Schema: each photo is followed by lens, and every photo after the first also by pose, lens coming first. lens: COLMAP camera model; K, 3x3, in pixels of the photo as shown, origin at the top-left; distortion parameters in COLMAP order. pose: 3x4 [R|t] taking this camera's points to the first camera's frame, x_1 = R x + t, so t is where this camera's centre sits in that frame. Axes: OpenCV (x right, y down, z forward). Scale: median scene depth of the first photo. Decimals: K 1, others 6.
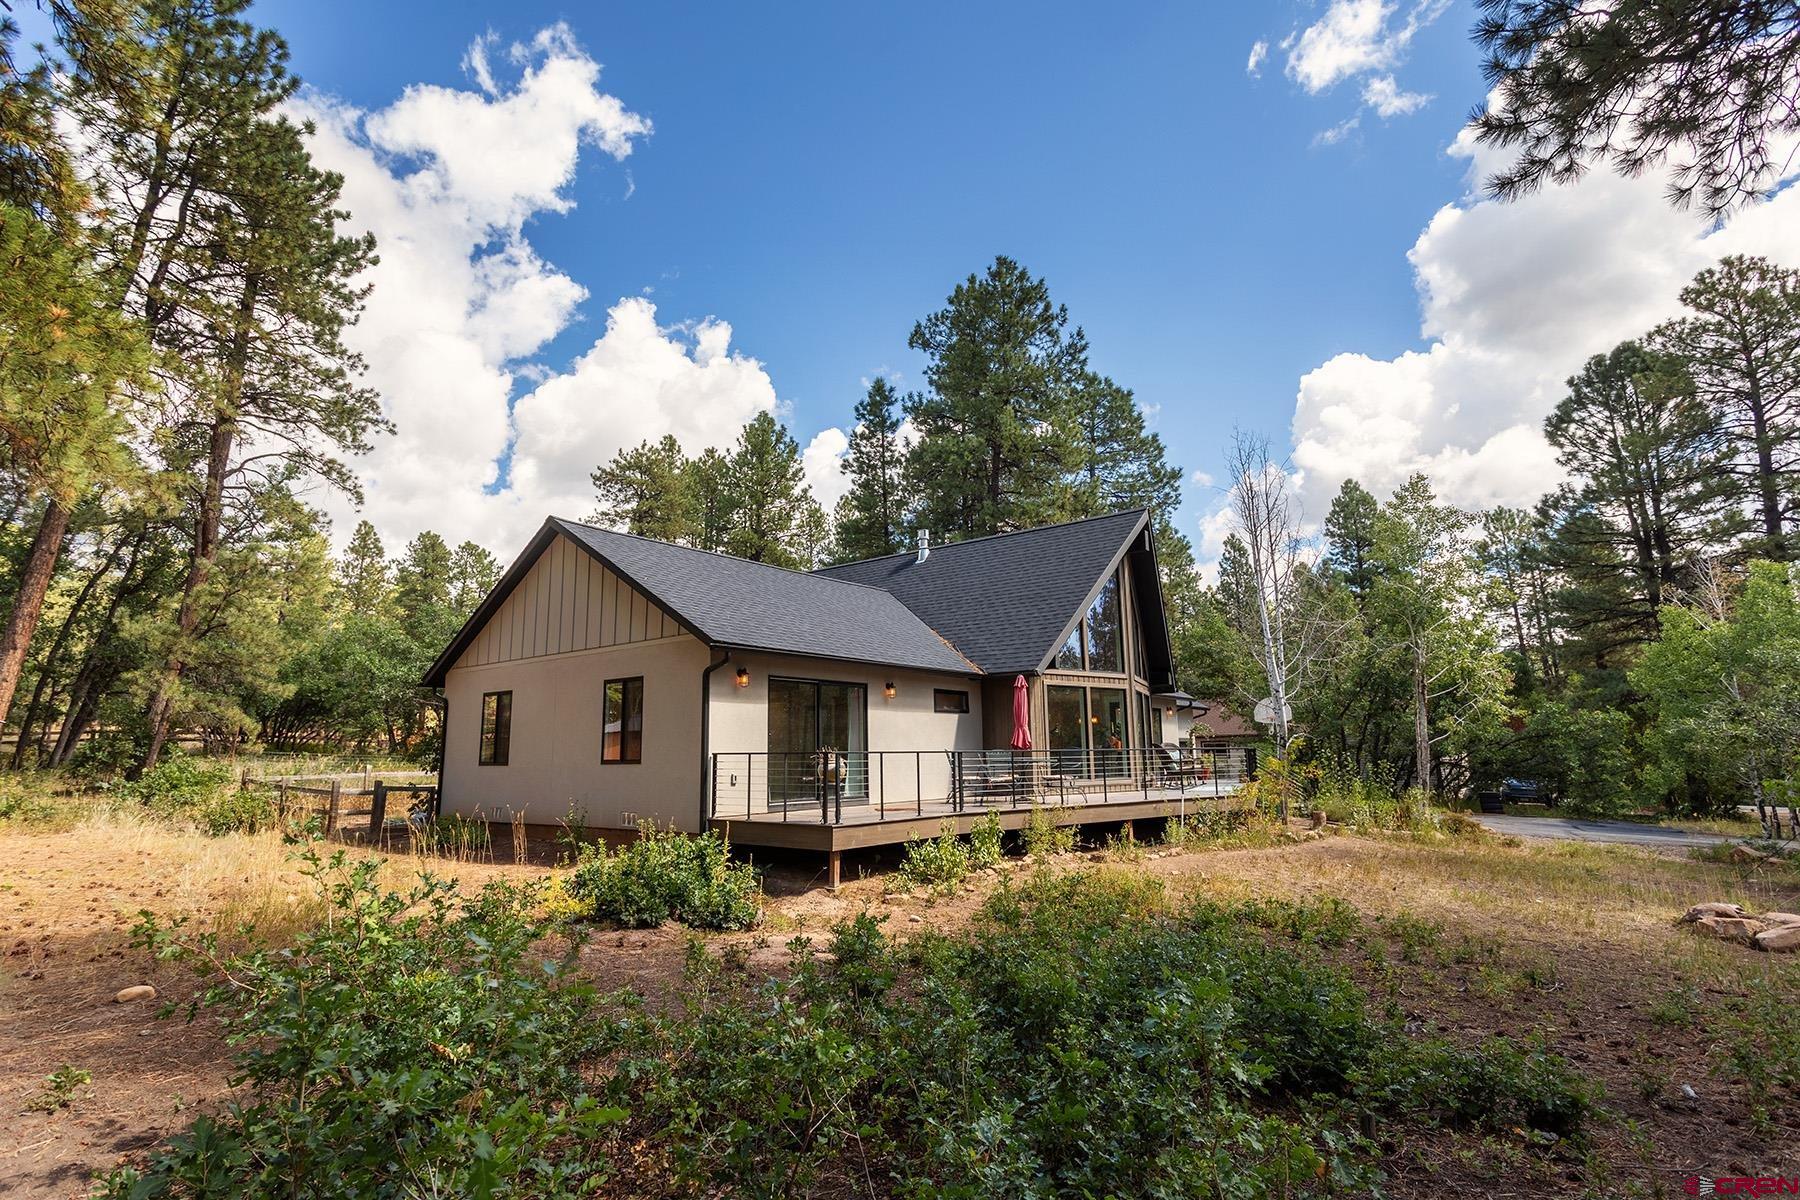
lens RADIAL K [[869.9, 0, 895.5], [0, 869.9, 607.0], [0, 0, 1]] dist [-0.015548, 0.006302]
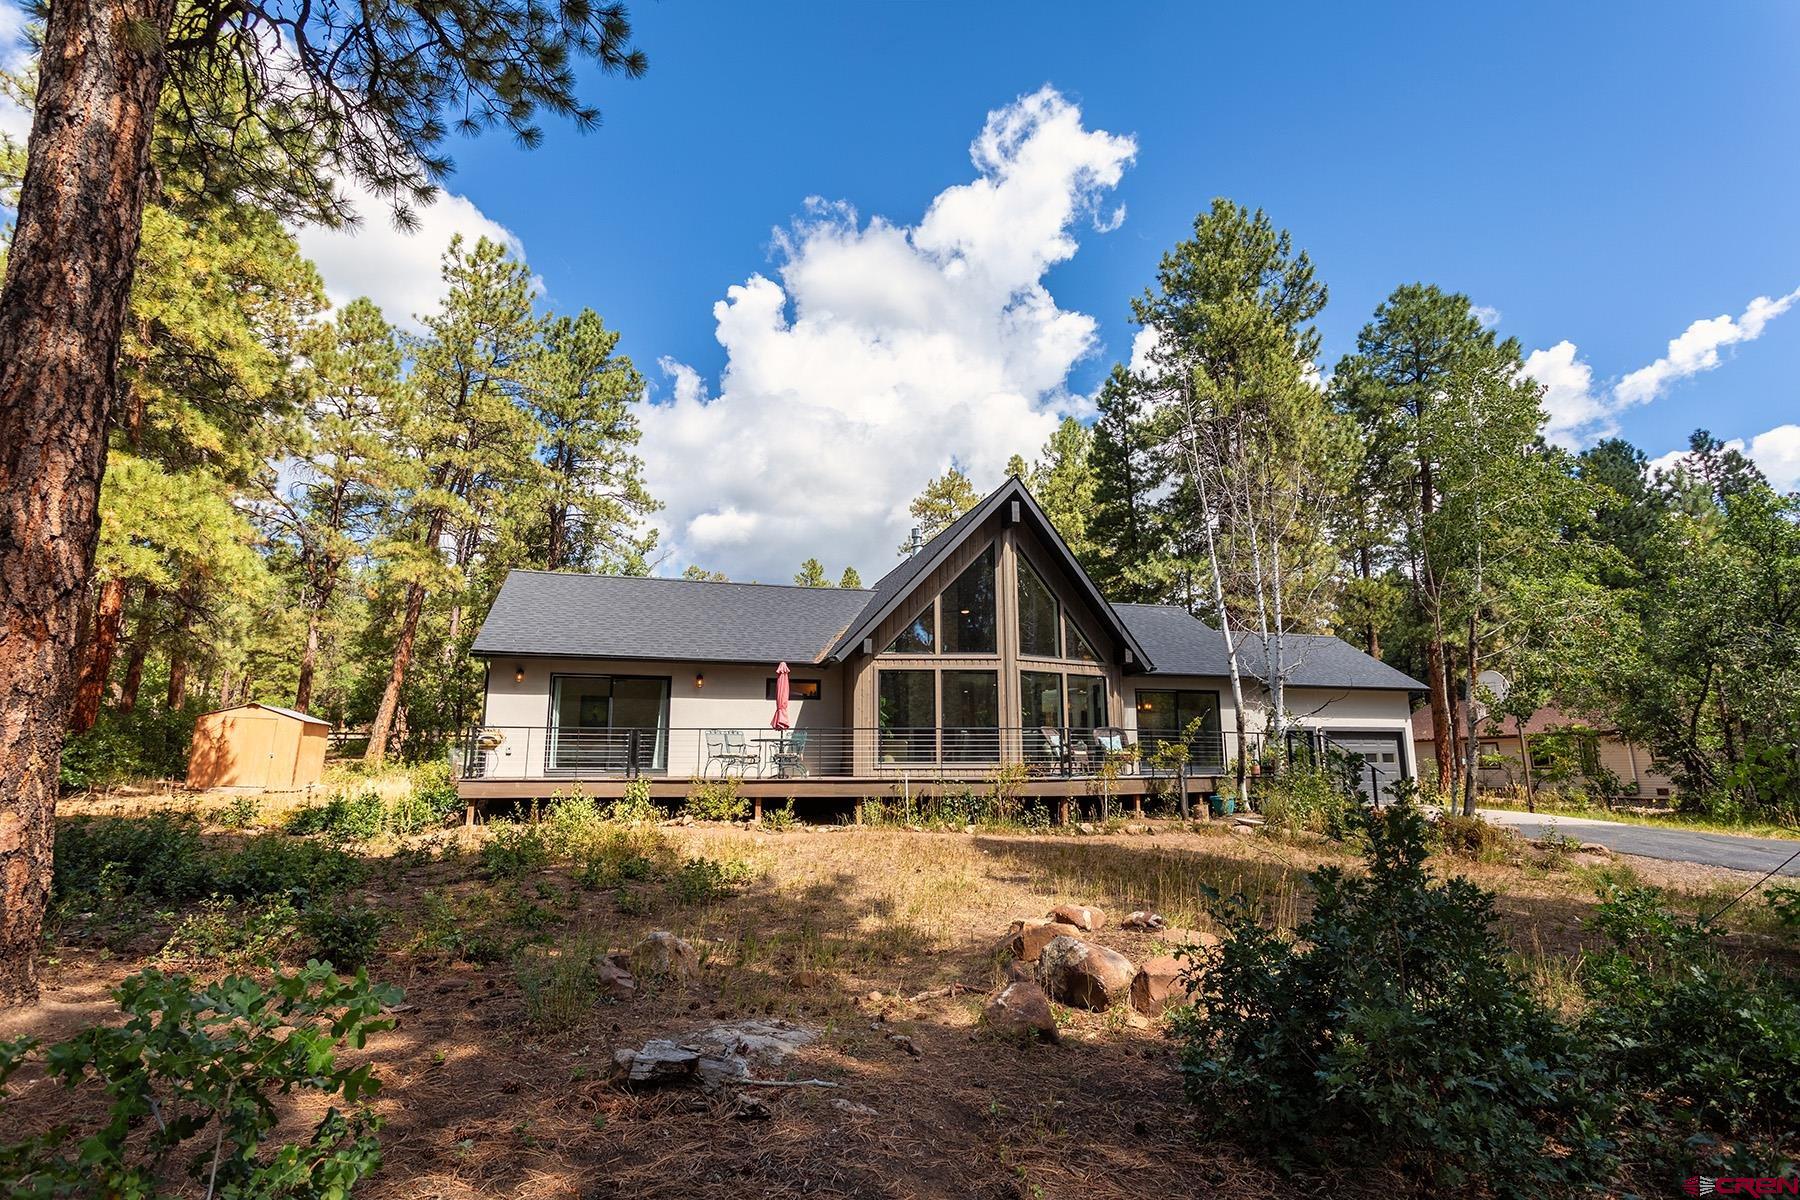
lens RADIAL K [[869.9, 0, 894.1], [0, 869.9, 600.2], [0, 0, 1]] dist [-0.015548, 0.006302]
pose [[0.818882, -0.107628, -0.563780, 0.752419], [0.093757, 0.994151, -0.053607, 0.061996], [0.566252, -0.008961, 0.824183, 0.155676]]
